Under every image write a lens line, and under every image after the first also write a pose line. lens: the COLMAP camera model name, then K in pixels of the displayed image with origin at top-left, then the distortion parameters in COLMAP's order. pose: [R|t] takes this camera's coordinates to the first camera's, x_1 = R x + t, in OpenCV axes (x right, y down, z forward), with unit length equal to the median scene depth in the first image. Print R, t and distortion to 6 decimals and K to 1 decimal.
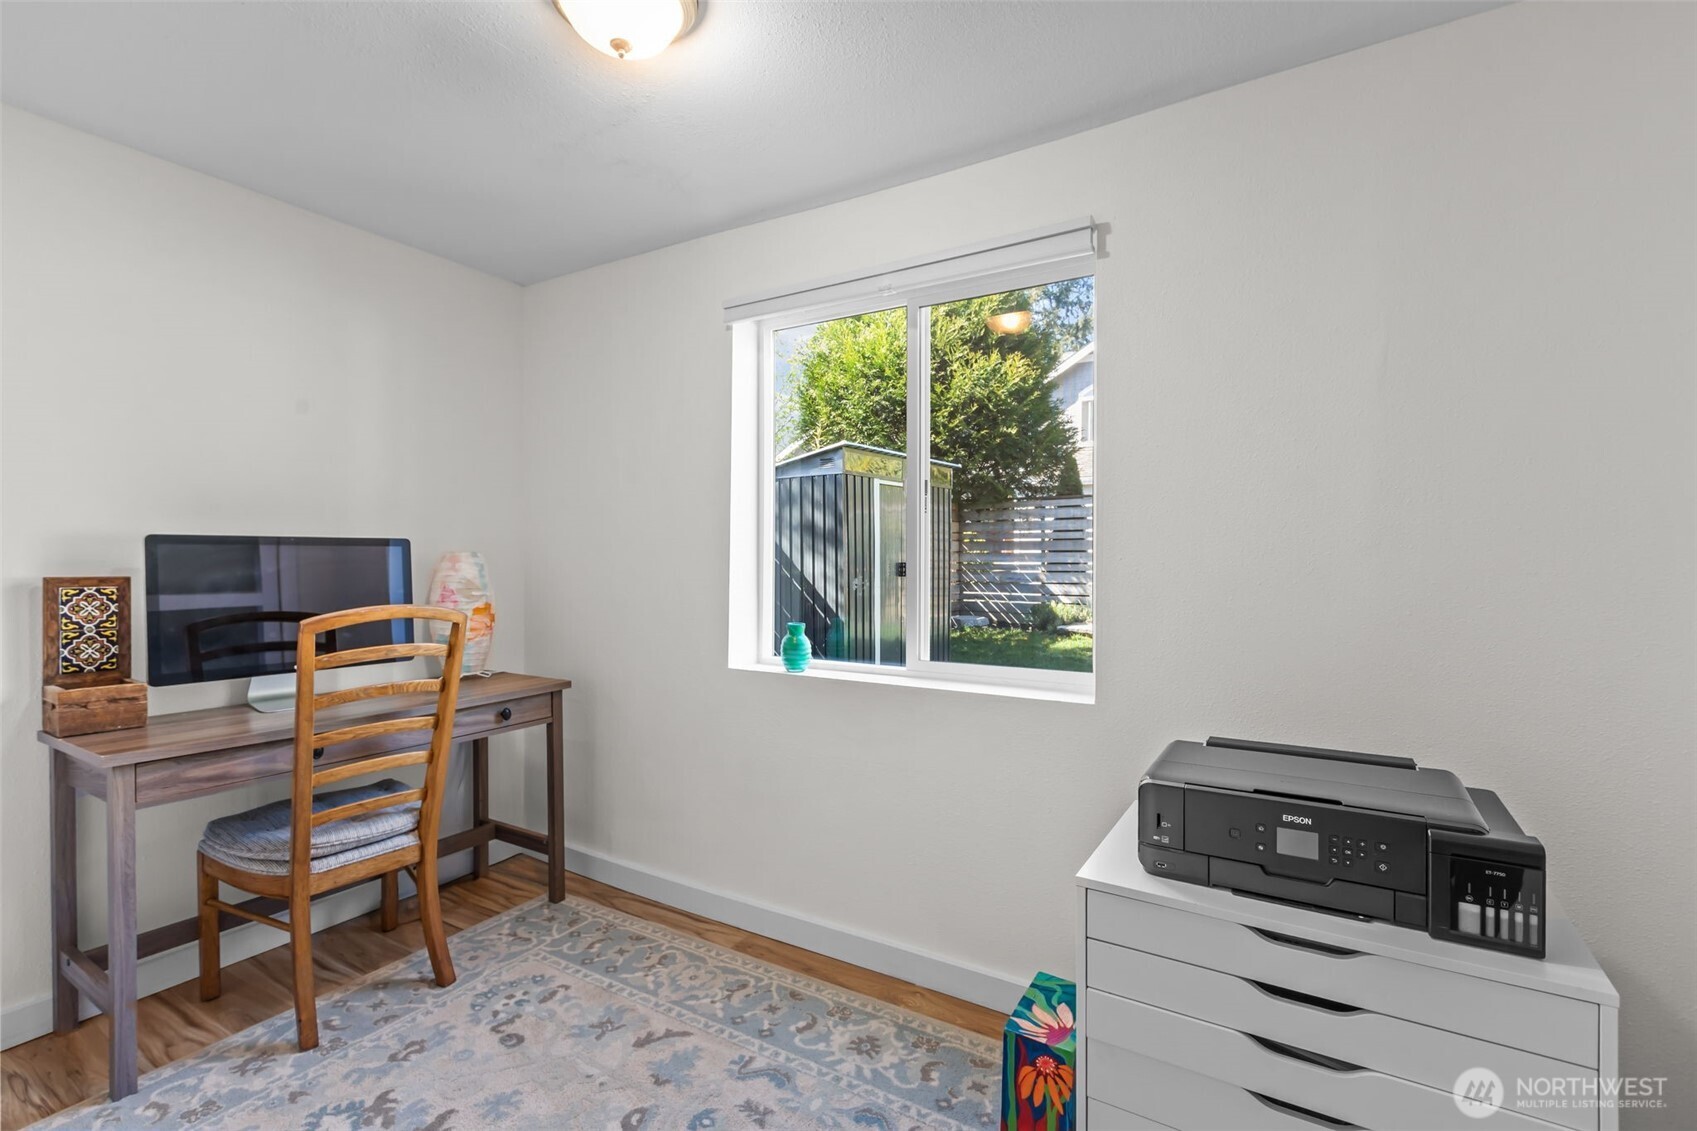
lens RADIAL K [[748.6, 0, 850.0], [0, 748.6, 568.3], [0, 0, 1]] dist [0.003135, -0.000248]
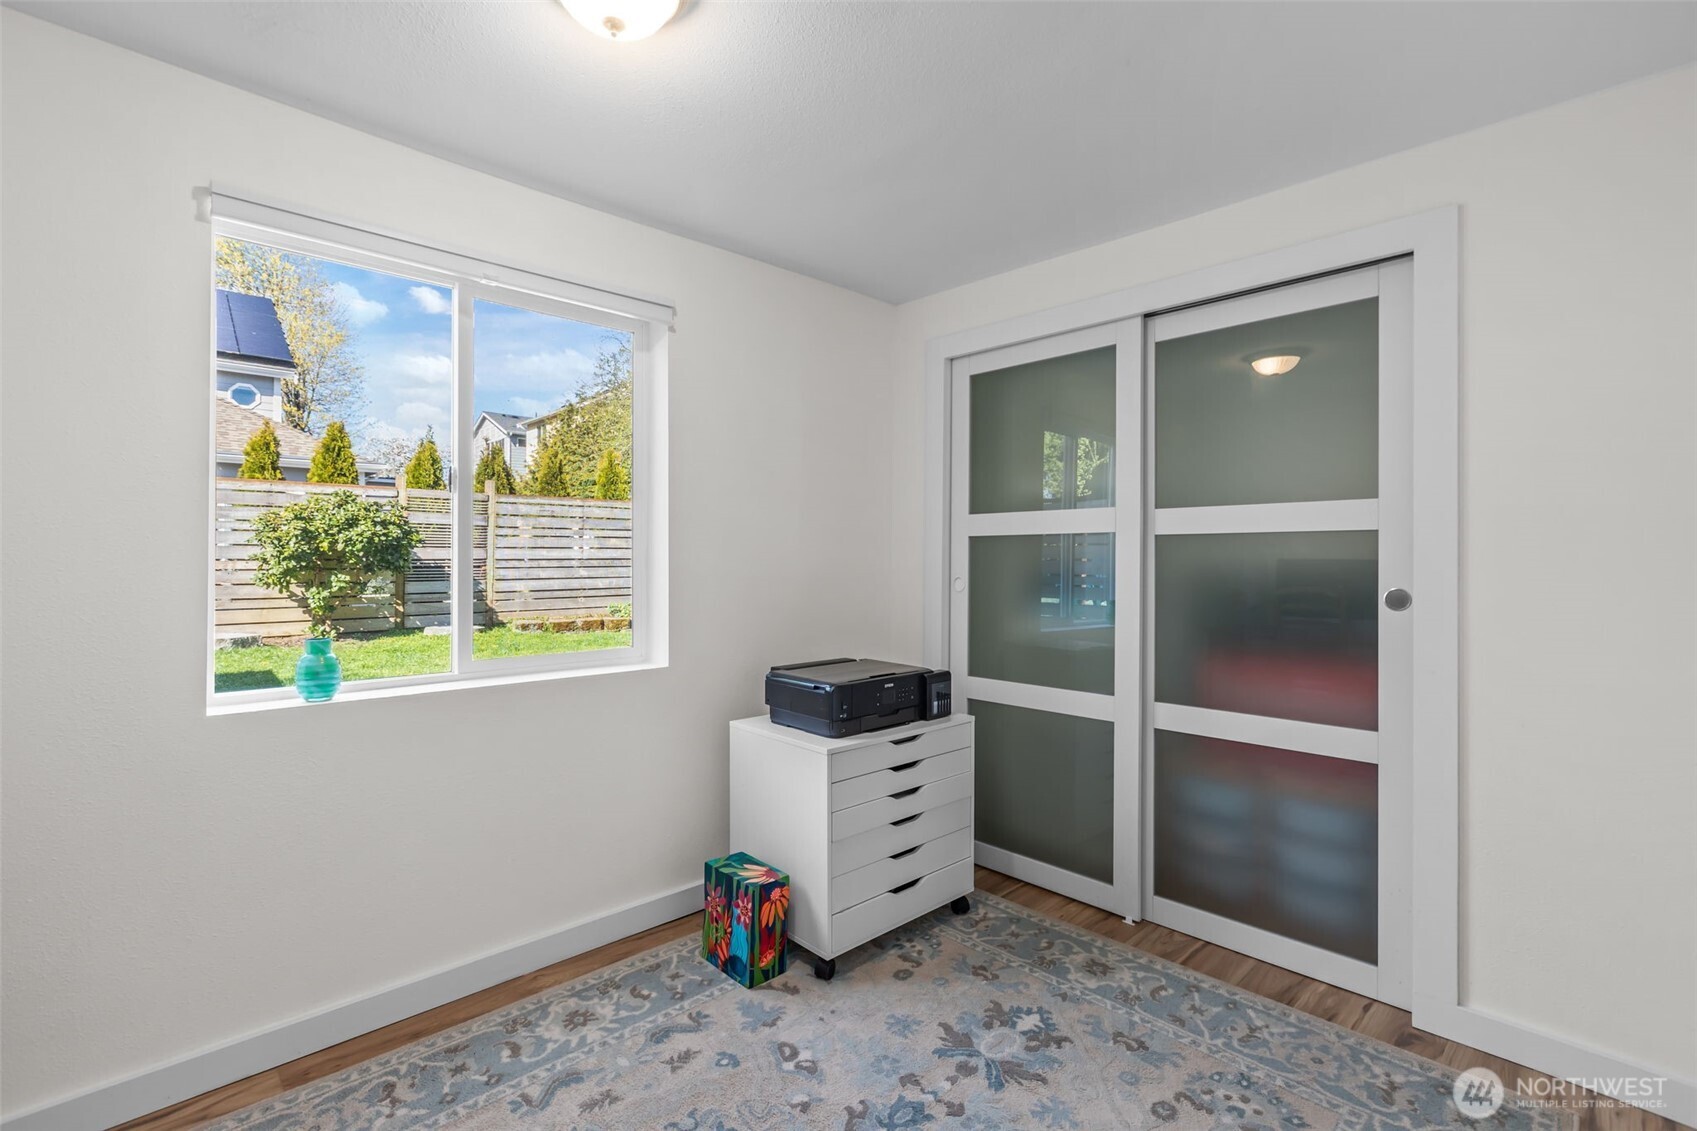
lens RADIAL K [[748.6, 0, 853.2], [0, 748.6, 556.8], [0, 0, 1]] dist [0.003135, -0.000248]
pose [[0.268607, -0.001905, 0.963248, -0.892870], [-0.001254, 0.999997, 0.002327, -0.010805], [-0.963249, -0.001833, 0.268603, 0.355418]]
